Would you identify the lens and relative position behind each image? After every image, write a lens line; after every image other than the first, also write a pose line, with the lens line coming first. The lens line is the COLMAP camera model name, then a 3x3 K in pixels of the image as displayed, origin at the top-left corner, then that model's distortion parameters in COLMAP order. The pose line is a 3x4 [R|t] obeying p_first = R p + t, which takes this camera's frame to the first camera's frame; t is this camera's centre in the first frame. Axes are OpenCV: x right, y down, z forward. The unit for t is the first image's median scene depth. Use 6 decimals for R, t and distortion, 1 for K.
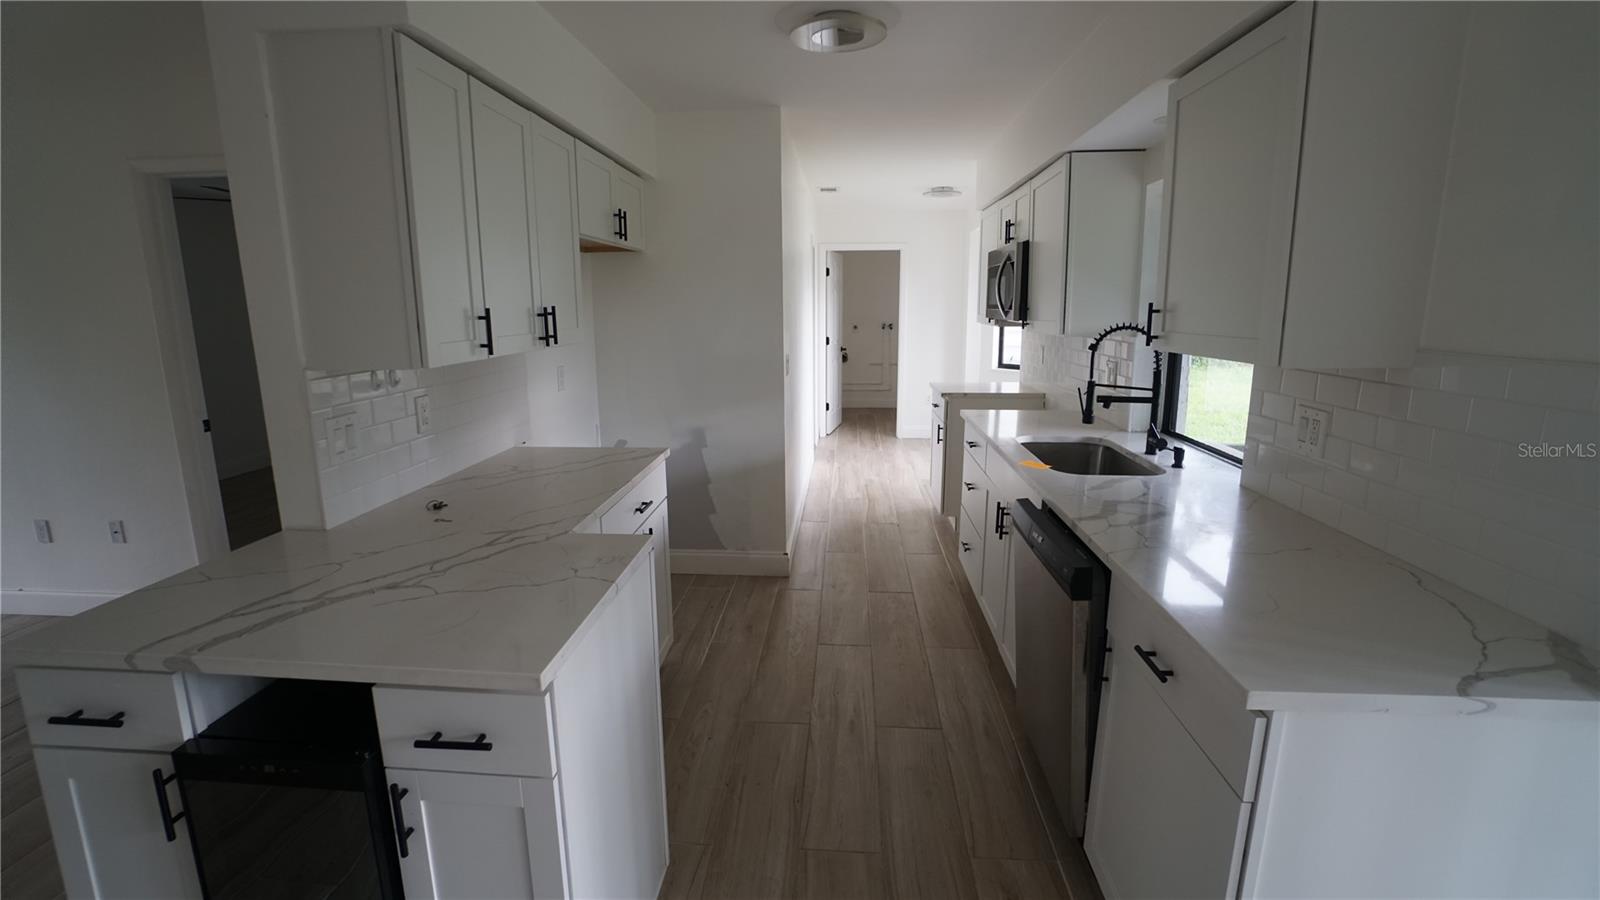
lens RADIAL K [[704.1, 0, 798.9], [0, 704.1, 442.2], [0, 0, 1]] dist [-0.036150, 0.000356]
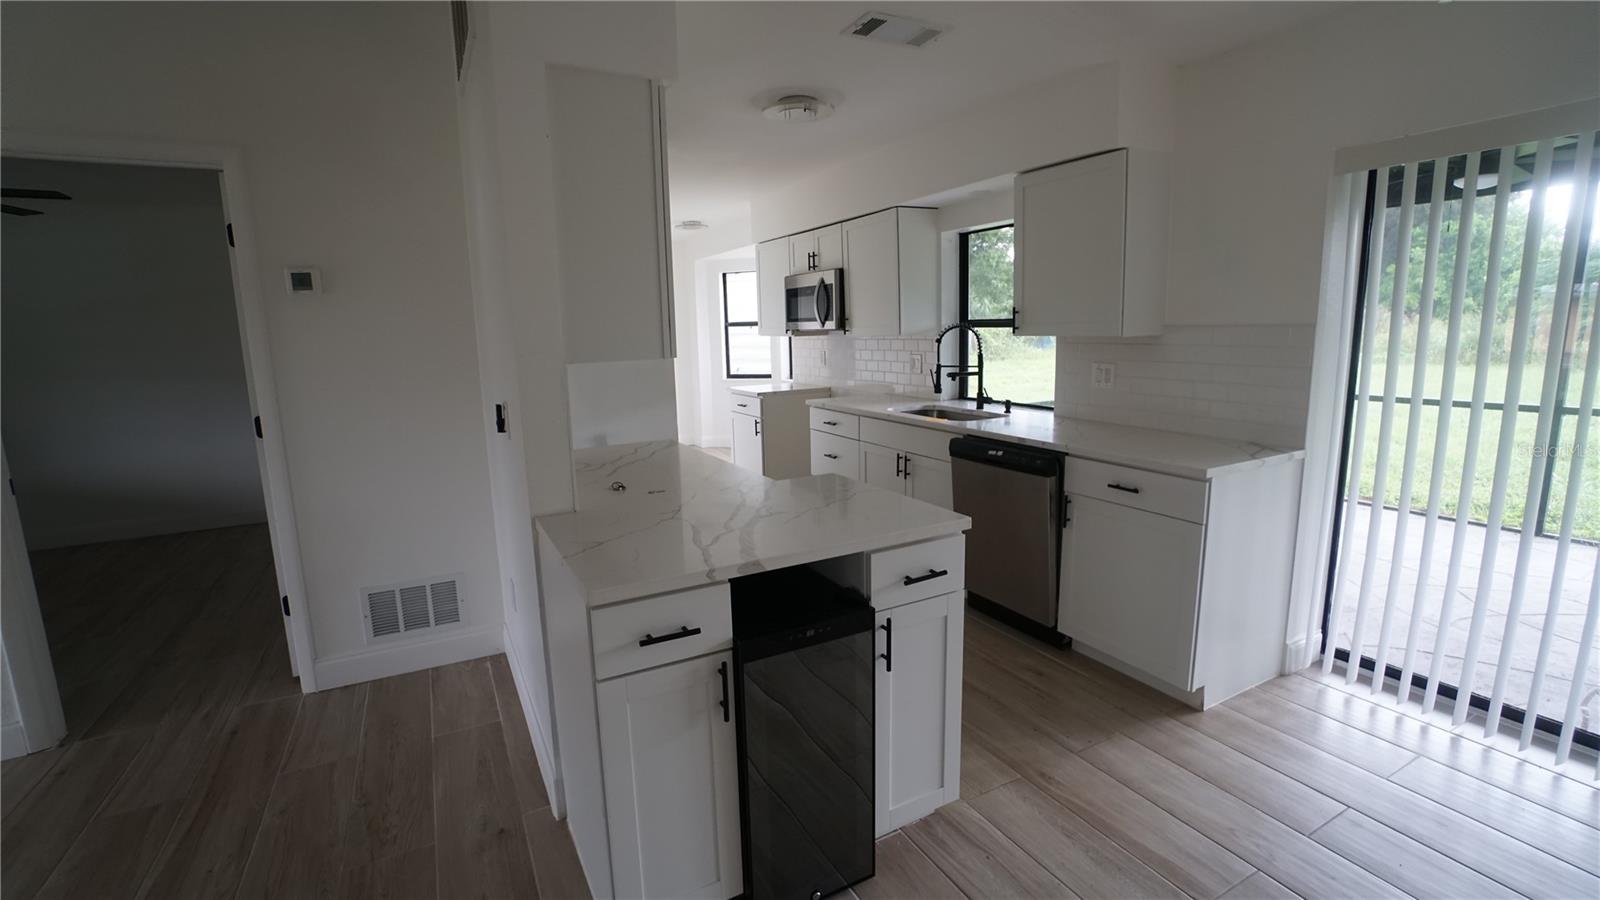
lens RADIAL K [[704.1, 0, 798.6], [0, 704.1, 451.1], [0, 0, 1]] dist [-0.036150, 0.000356]
pose [[0.841521, -0.113021, 0.528270, -0.632192], [0.127120, 0.991840, 0.009701, 0.042177], [-0.525056, 0.058990, 0.849021, -0.086391]]
